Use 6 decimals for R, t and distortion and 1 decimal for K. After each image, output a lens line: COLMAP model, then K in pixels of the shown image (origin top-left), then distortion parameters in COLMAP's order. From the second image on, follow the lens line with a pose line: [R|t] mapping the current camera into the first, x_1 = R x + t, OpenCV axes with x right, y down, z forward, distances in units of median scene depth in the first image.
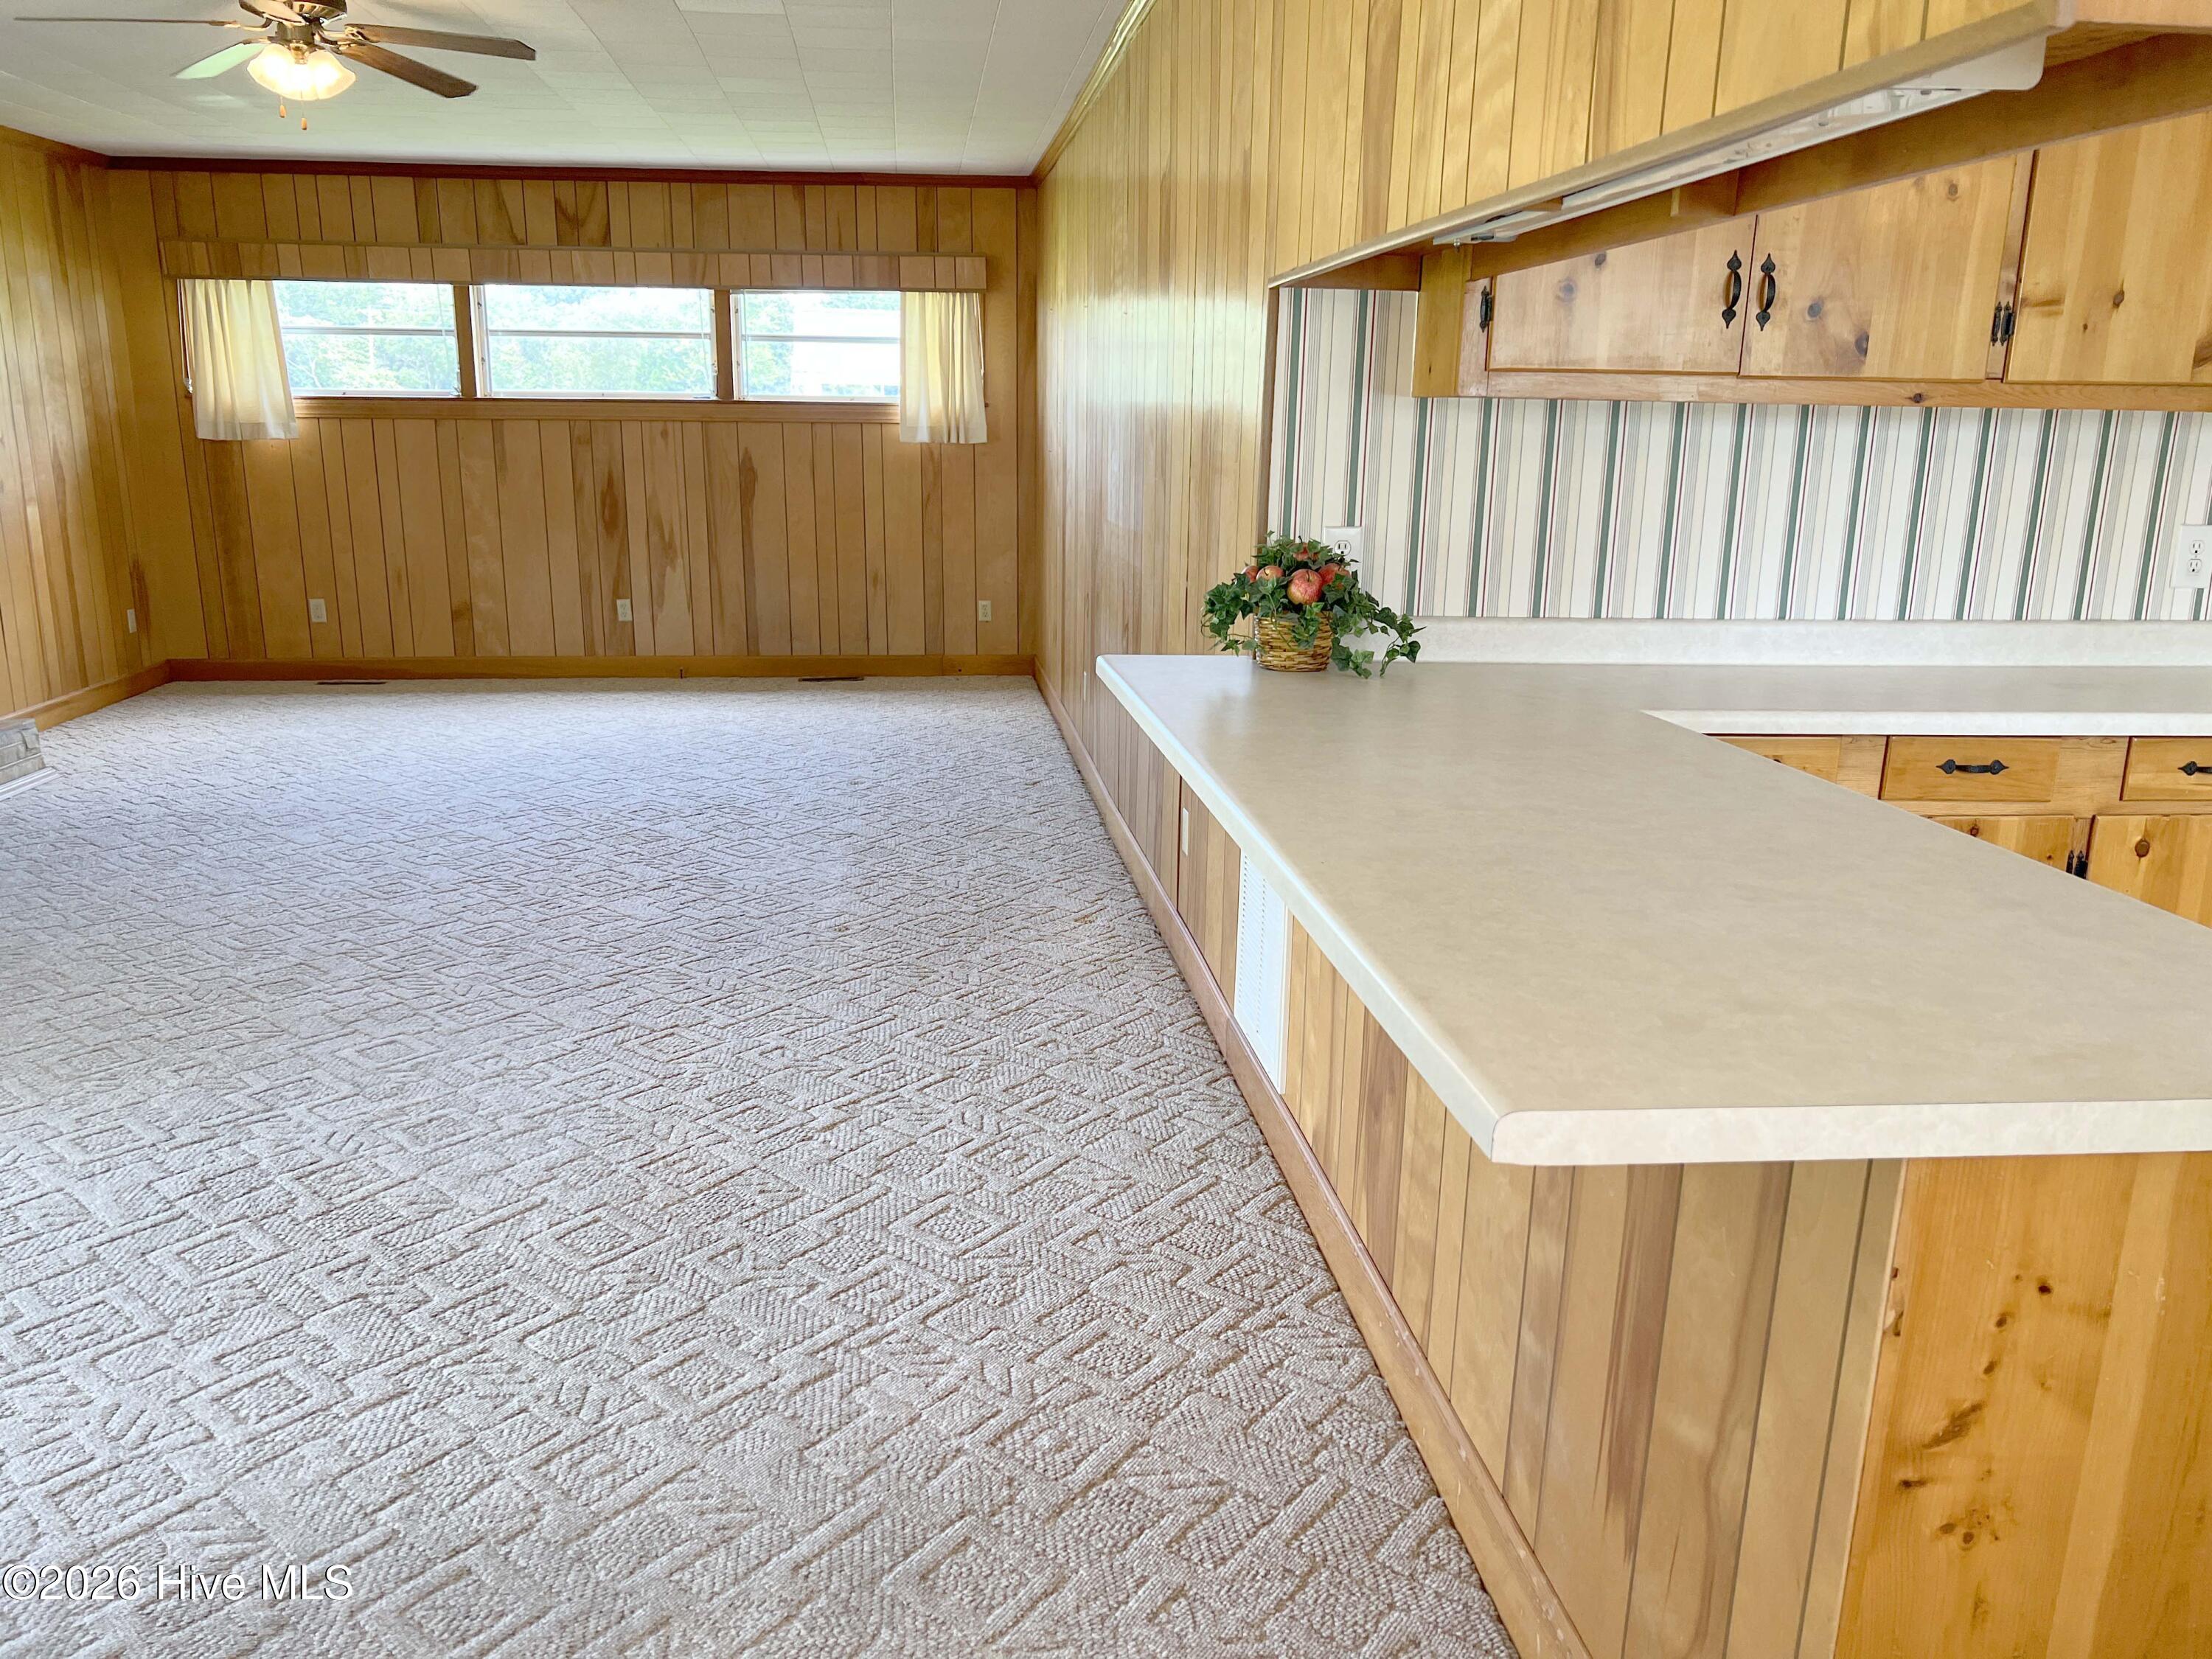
lens RADIAL K [[1667.4, 0, 1099.6], [0, 1667.4, 848.6], [0, 0, 1]] dist [0.027190, -0.035006]
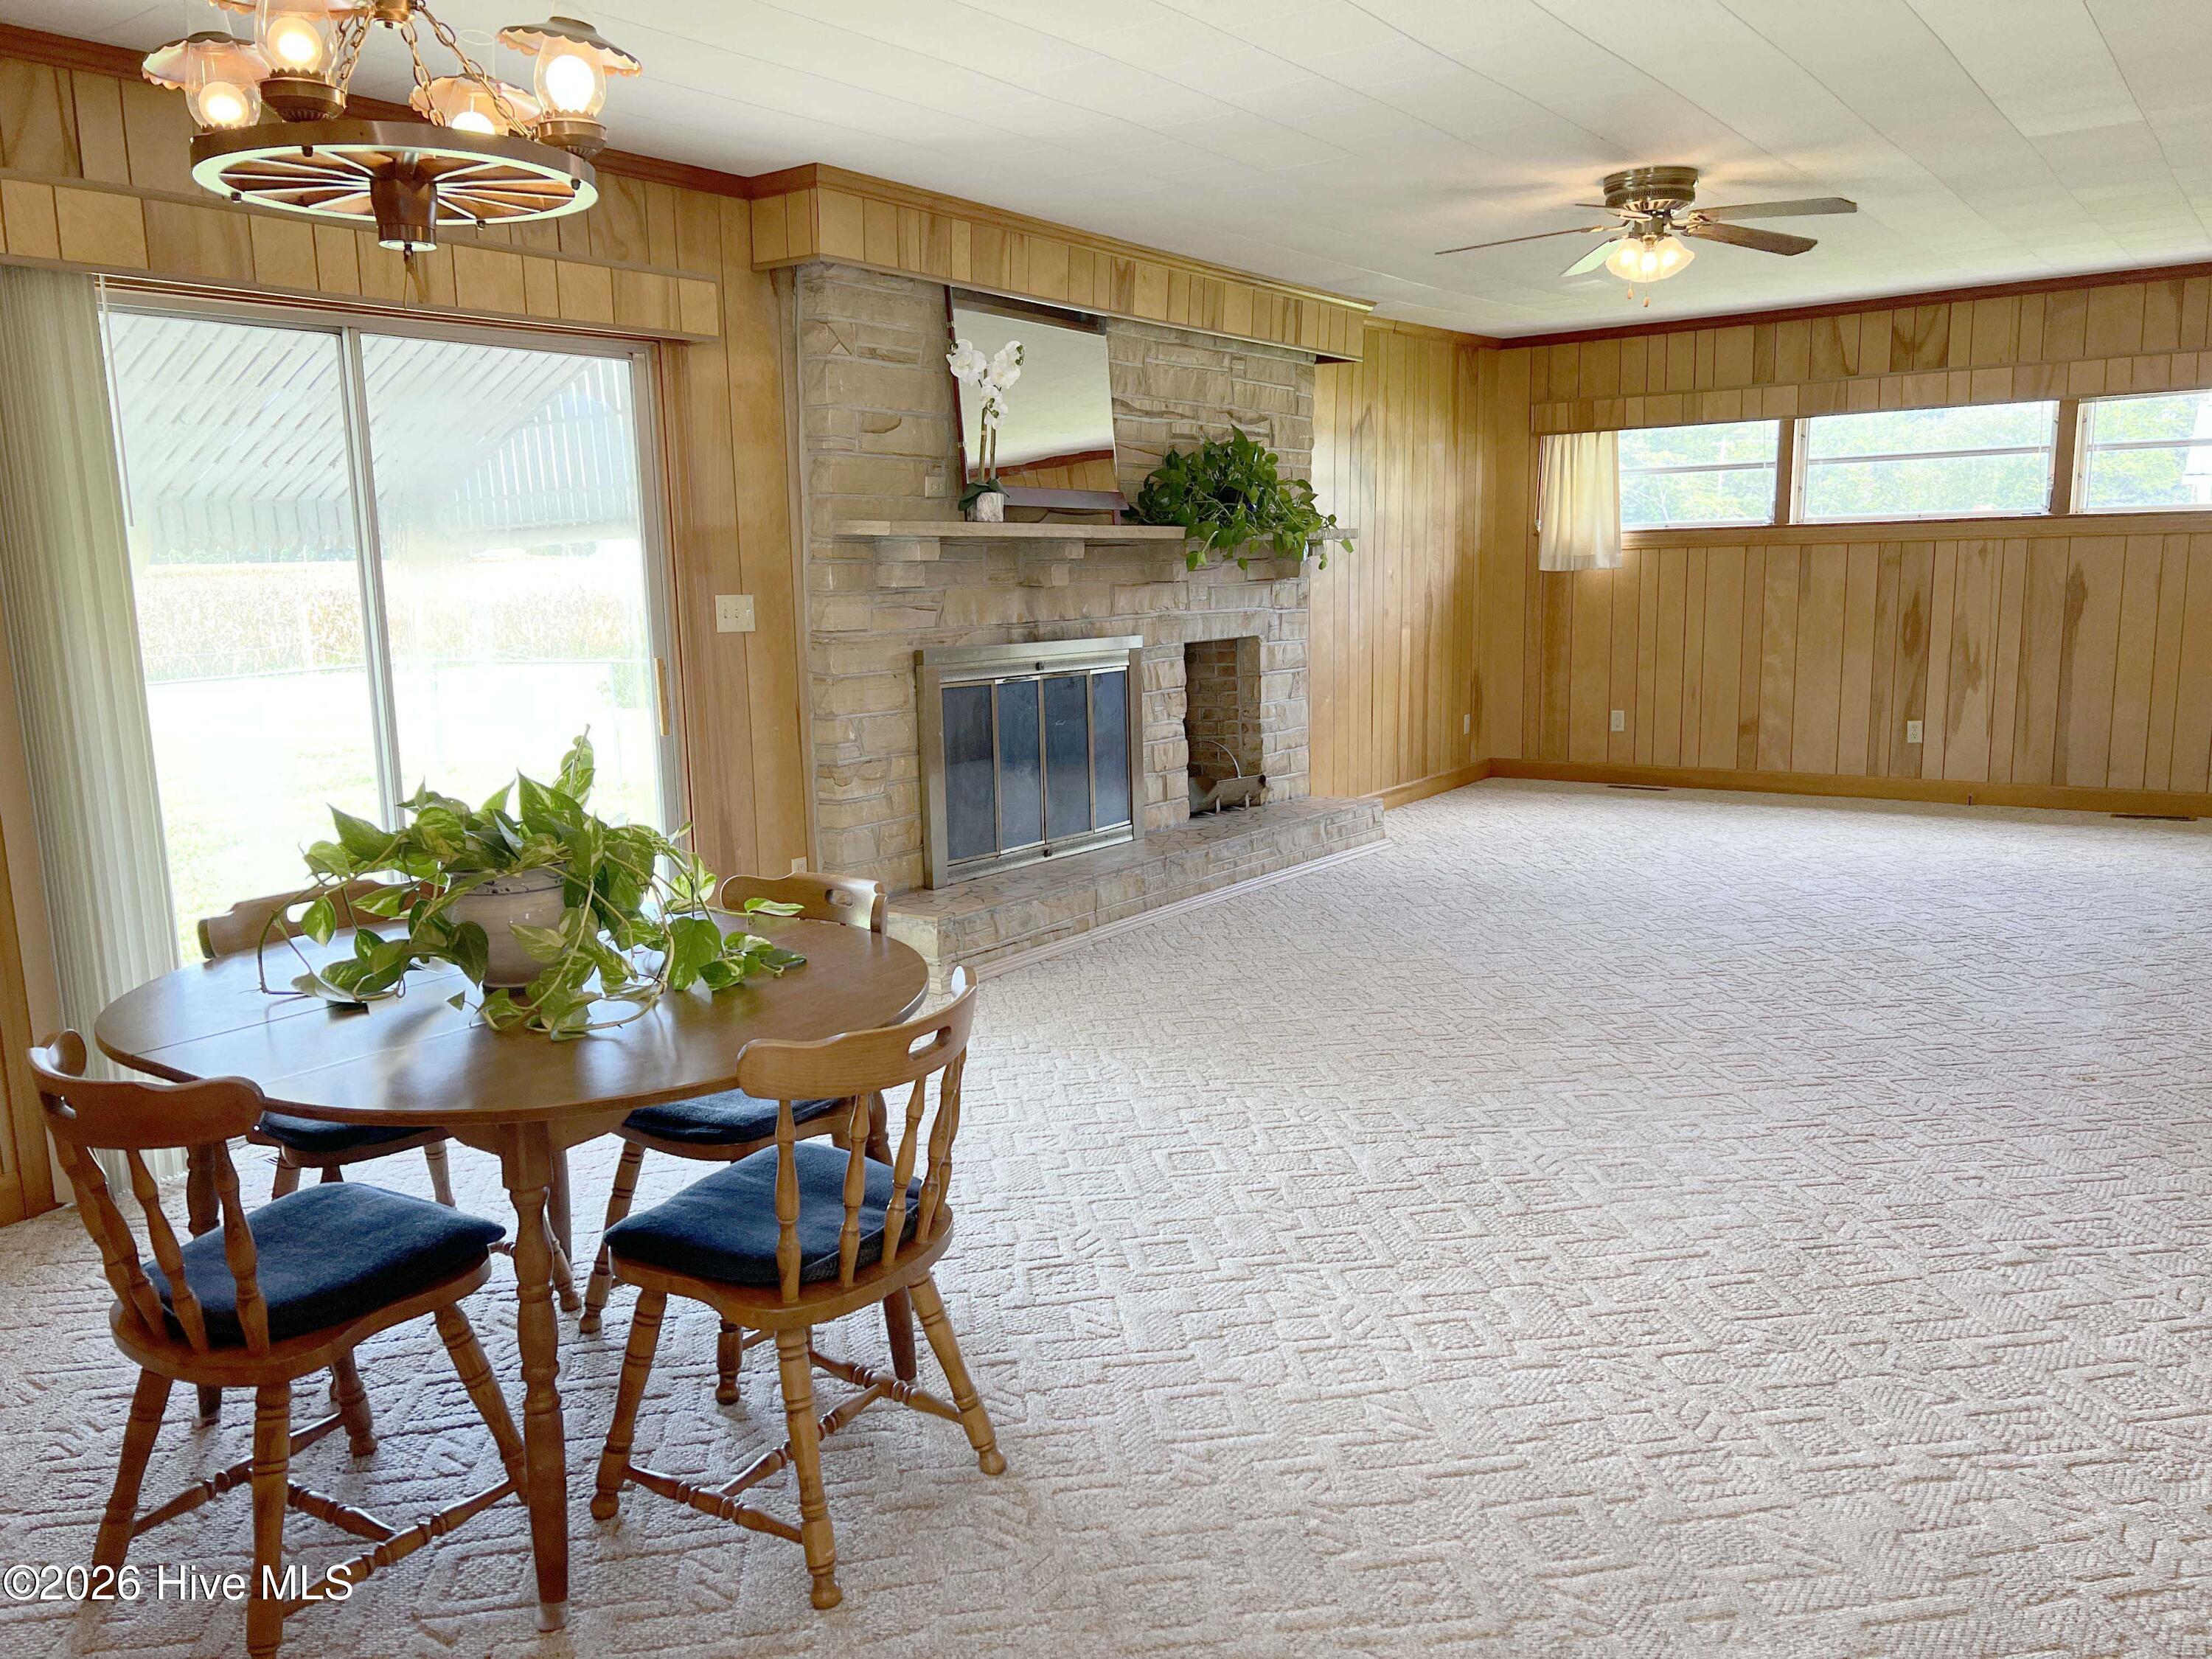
lens RADIAL K [[1667.4, 0, 1099.6], [0, 1667.4, 848.6], [0, 0, 1]] dist [0.027190, -0.035006]
pose [[0.735721, 0.087873, -0.671560, 0.061869], [-0.134612, 0.990738, -0.017836, 0.013999], [0.663773, 0.103522, 0.740735, -0.073459]]
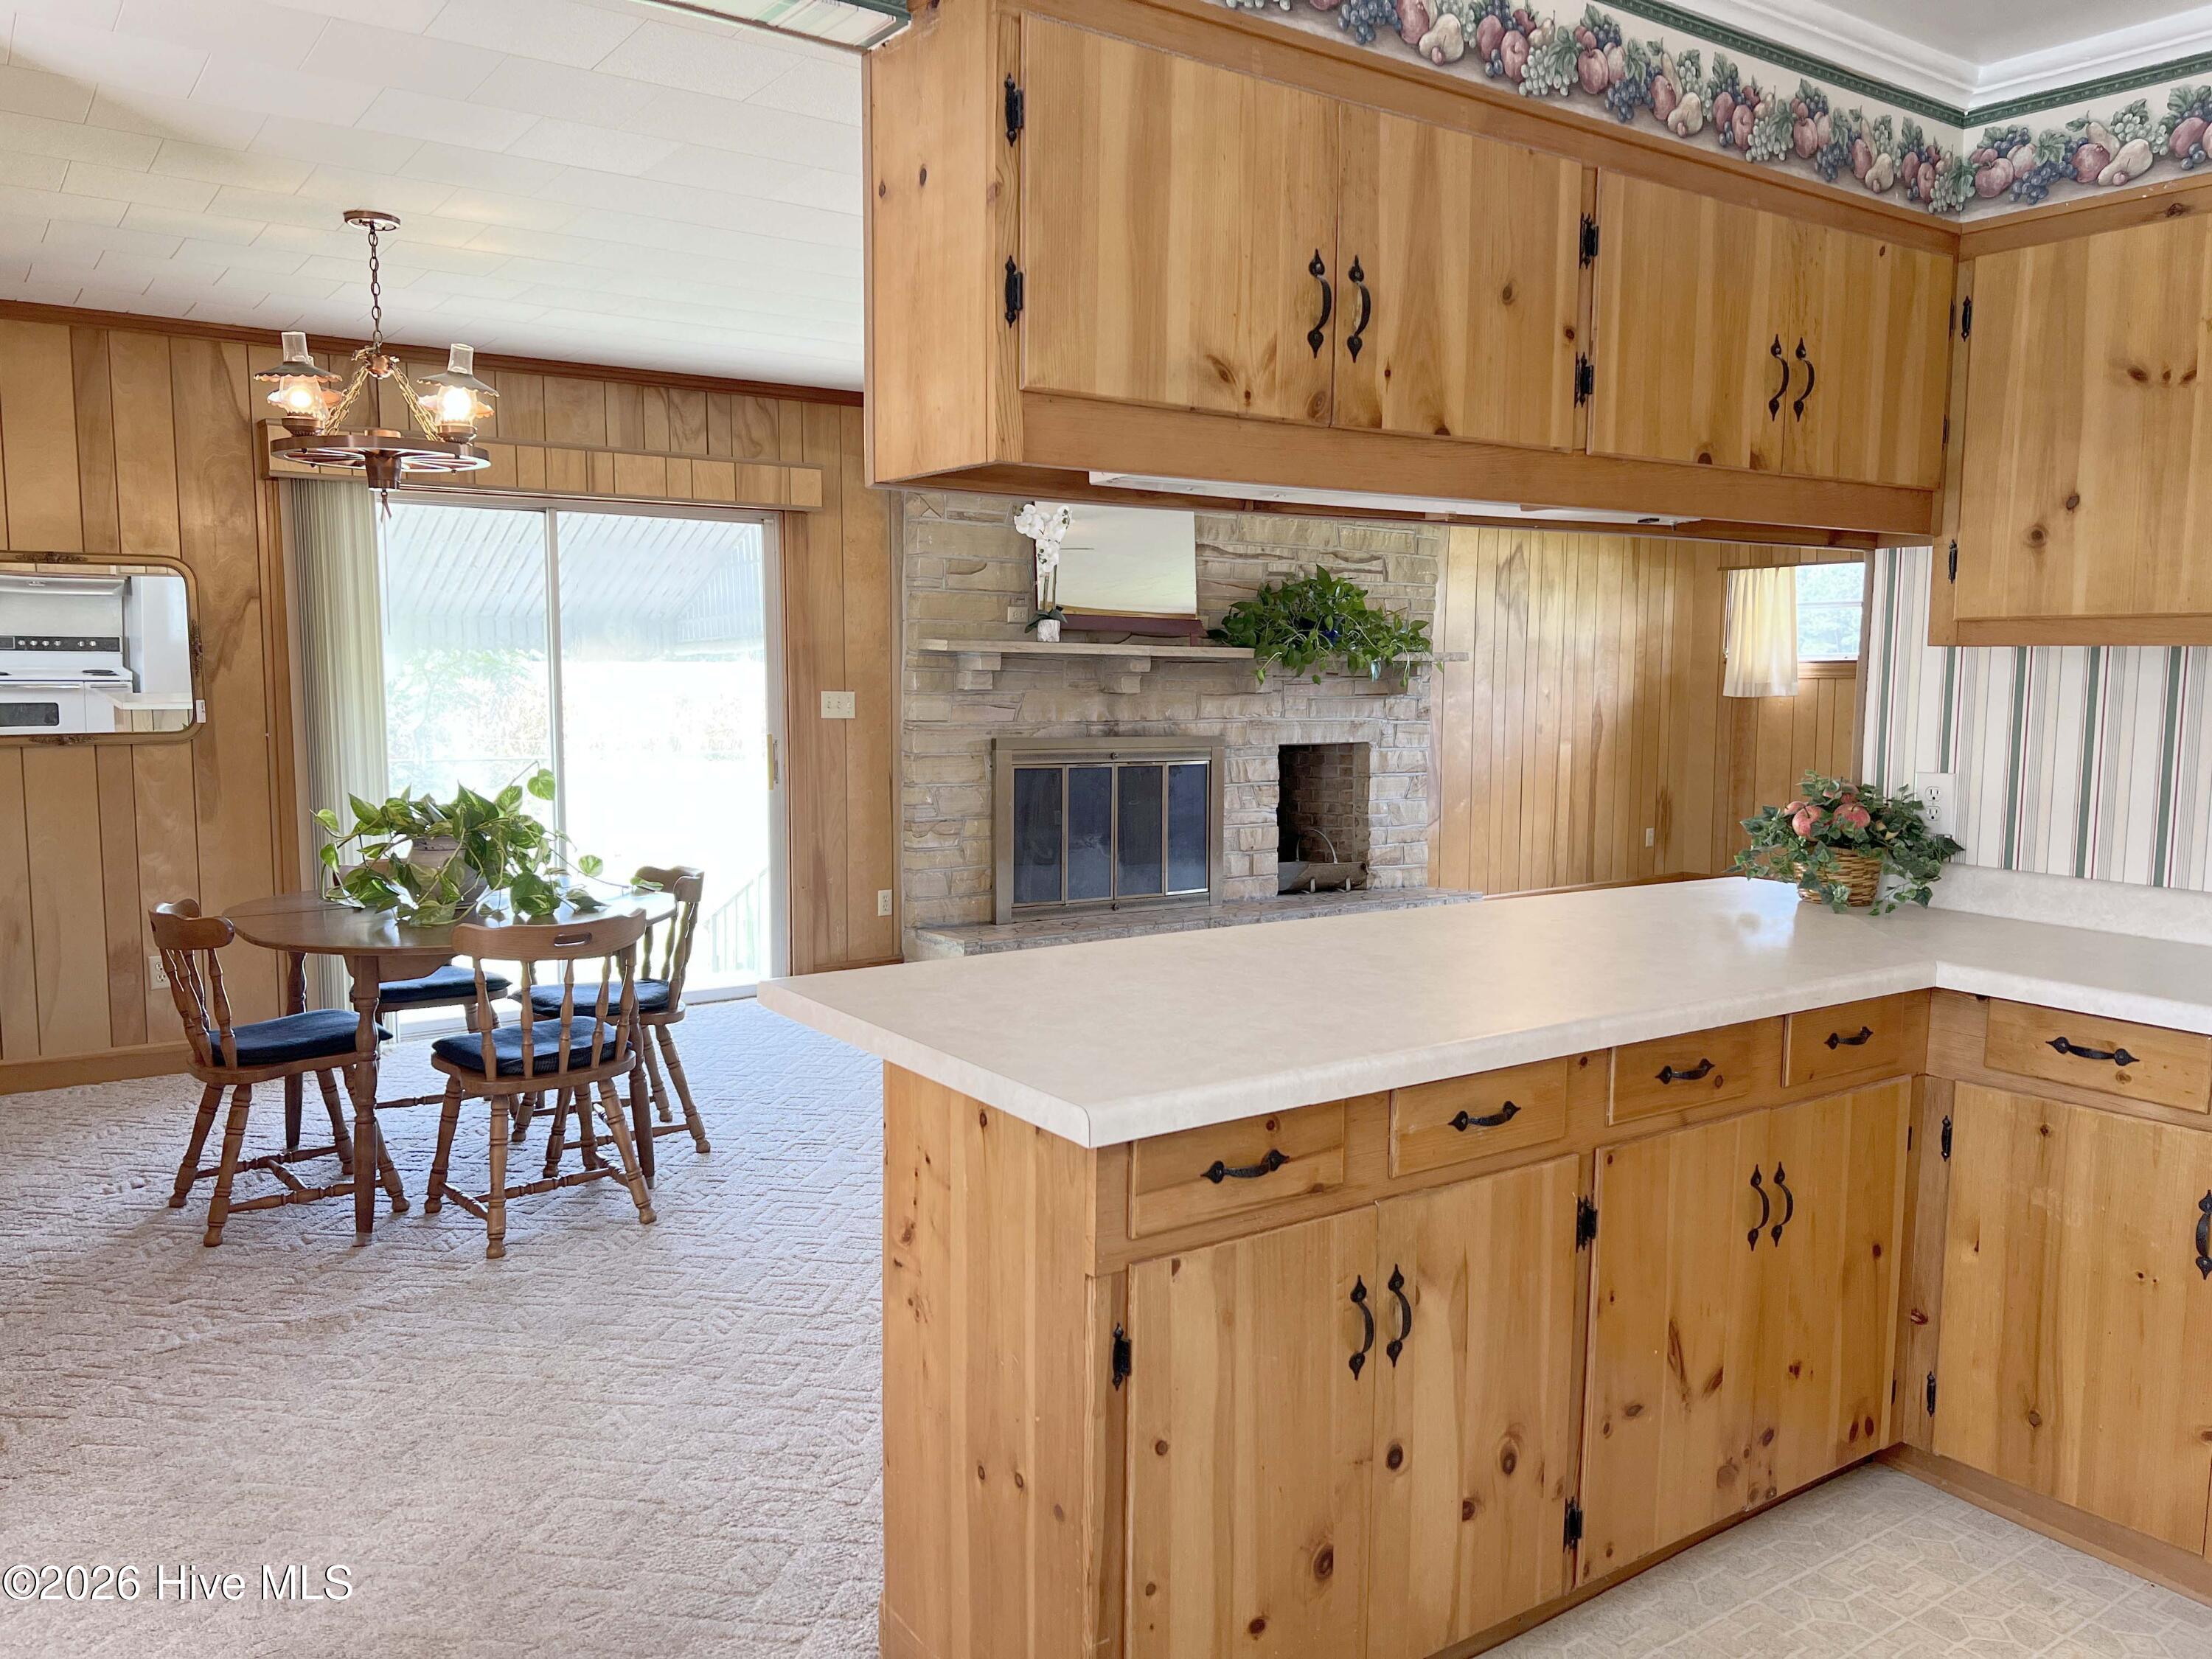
lens RADIAL K [[1725.5, 0, 1148.3], [0, 1725.5, 832.9], [0, 0, 1]] dist [0.050520, -0.001490]
pose [[0.489448, 0.069283, -0.869276, 0.704342], [-0.210793, 0.976677, -0.040845, -0.012878], [0.846172, 0.203229, 0.492637, 0.080080]]
